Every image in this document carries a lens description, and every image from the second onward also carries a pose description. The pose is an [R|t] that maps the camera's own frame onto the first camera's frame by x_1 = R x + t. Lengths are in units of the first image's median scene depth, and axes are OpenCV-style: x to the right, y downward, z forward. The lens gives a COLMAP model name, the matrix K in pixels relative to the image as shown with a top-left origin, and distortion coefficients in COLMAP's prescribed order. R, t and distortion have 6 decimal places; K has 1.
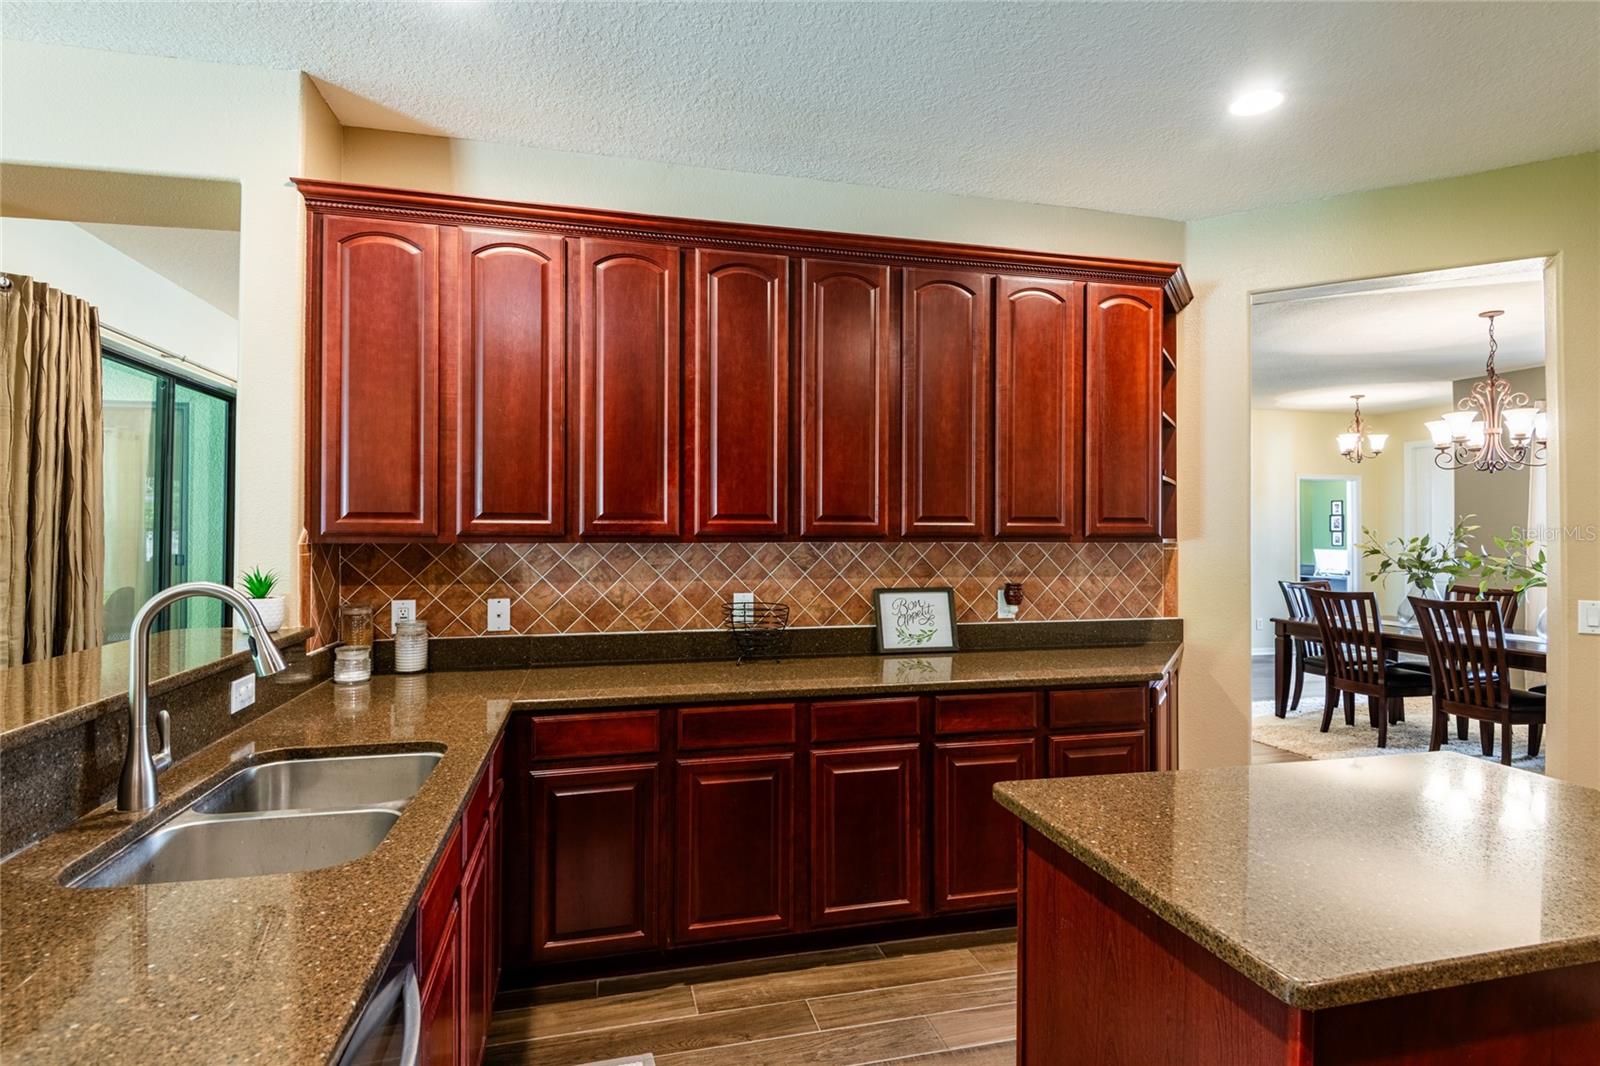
lens RADIAL K [[771.0, 0, 790.7], [0, 771.0, 523.8], [0, 0, 1]] dist [0.023564, -0.016776]
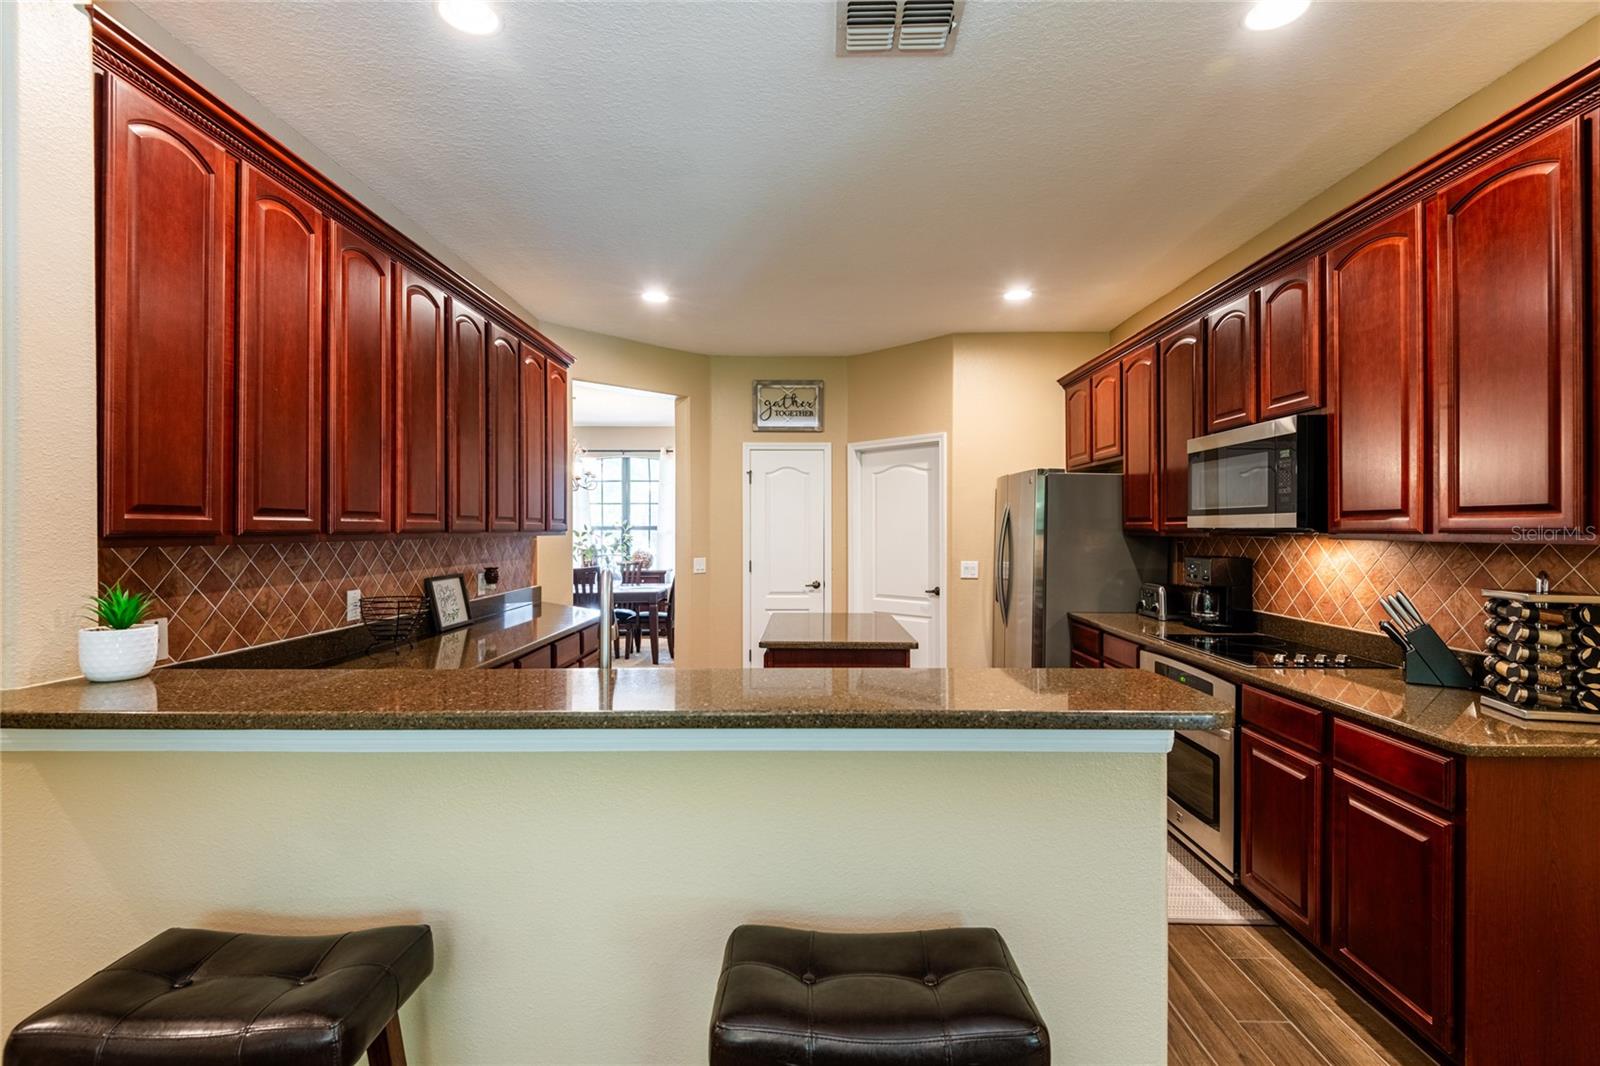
lens RADIAL K [[735.8, 0, 805.1], [0, 735.8, 526.4], [0, 0, 1]] dist [0.028419, -0.017959]
pose [[0.232840, -0.001052, 0.972514, -0.876611], [-0.006782, 0.999973, 0.002705, -0.000615], [-0.972491, -0.007226, 0.232827, 0.194394]]
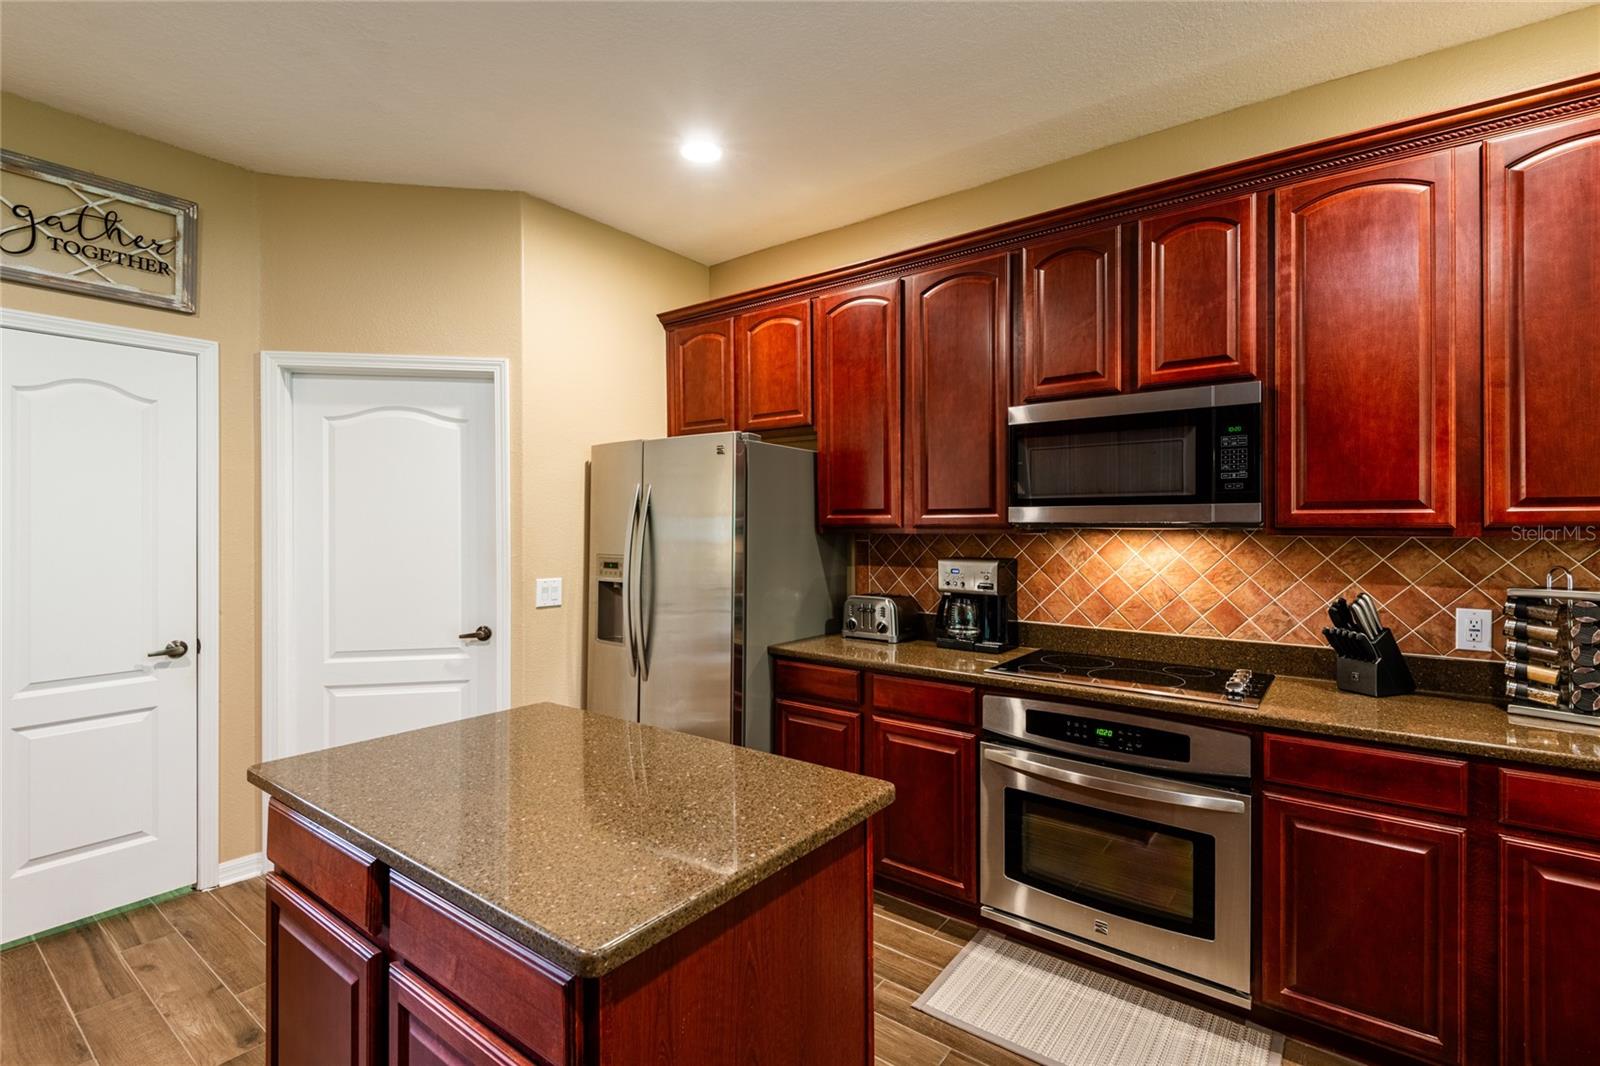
lens RADIAL K [[734.0, 0, 823.2], [0, 734.0, 517.5], [0, 0, 1]] dist [0.033719, -0.018614]
pose [[-0.647133, 0.004201, 0.762365, -0.138420], [-0.006567, 0.999917, -0.011085, 0.006013], [-0.762349, -0.012180, -0.647052, 0.616455]]
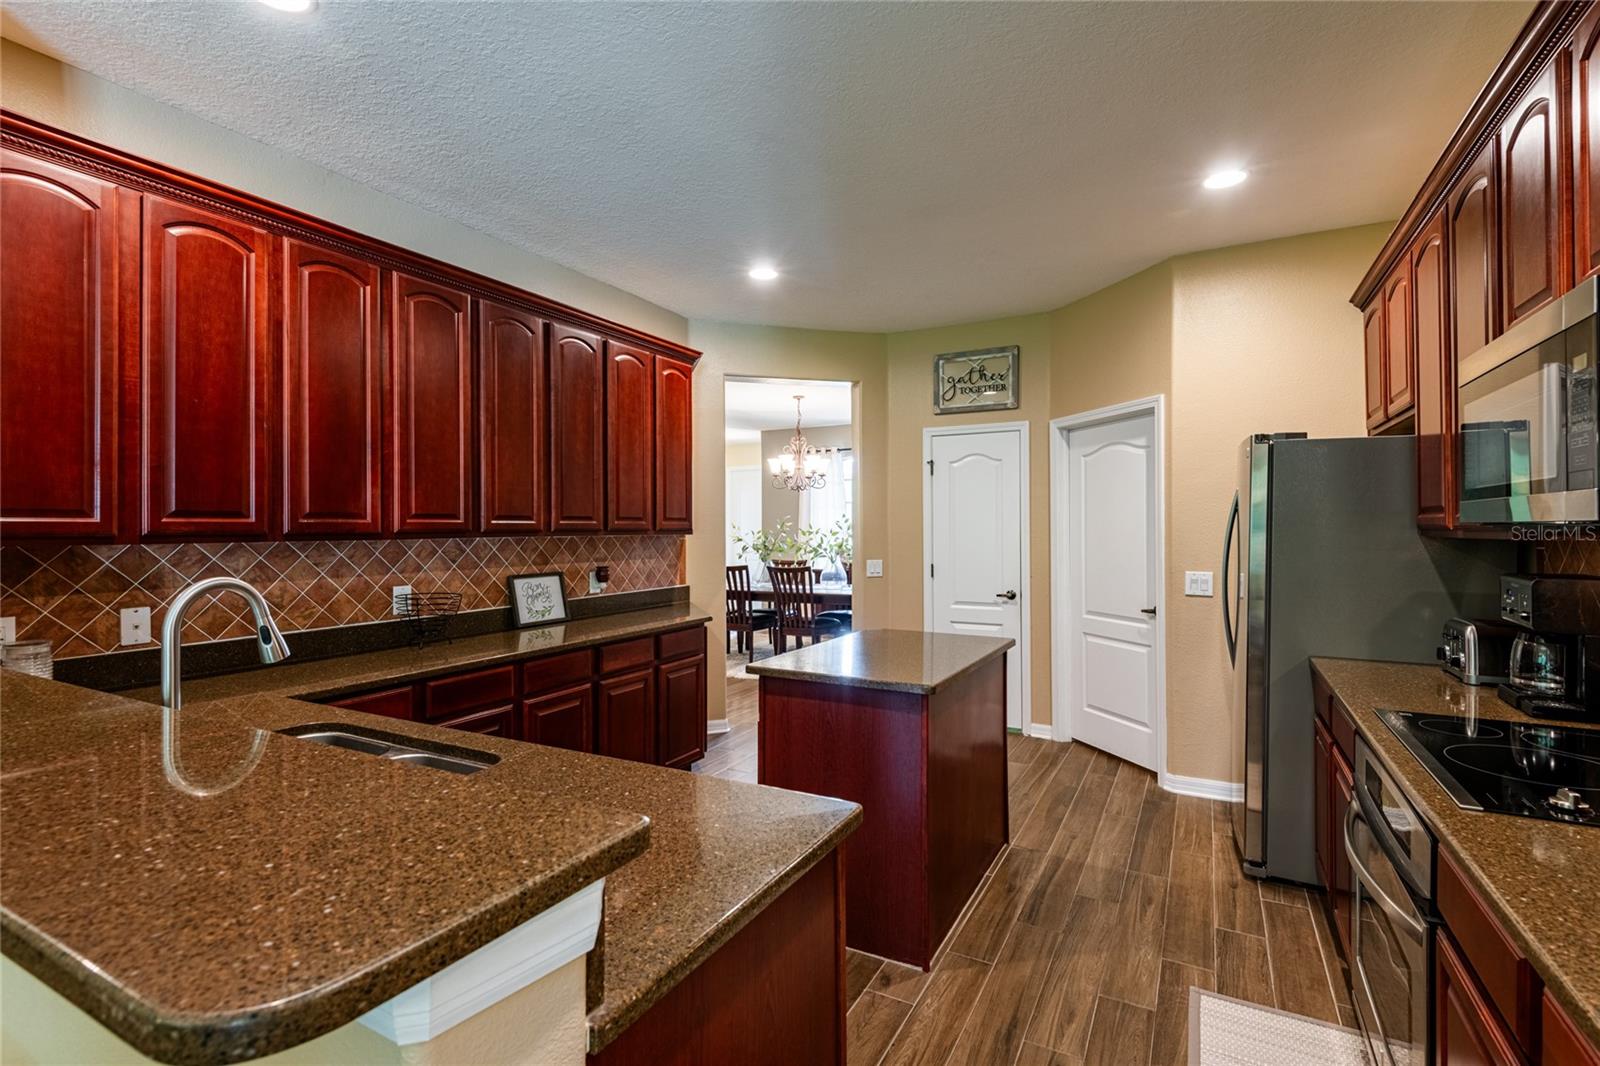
lens RADIAL K [[734.9, 0, 798.2], [0, 734.9, 524.1], [0, 0, 1]] dist [0.035669, -0.029788]
pose [[0.667314, -0.002806, 0.744771, -0.468683], [0.000142, 0.999993, 0.003640, -0.001274], [-0.744776, -0.002323, 0.667310, -0.115573]]
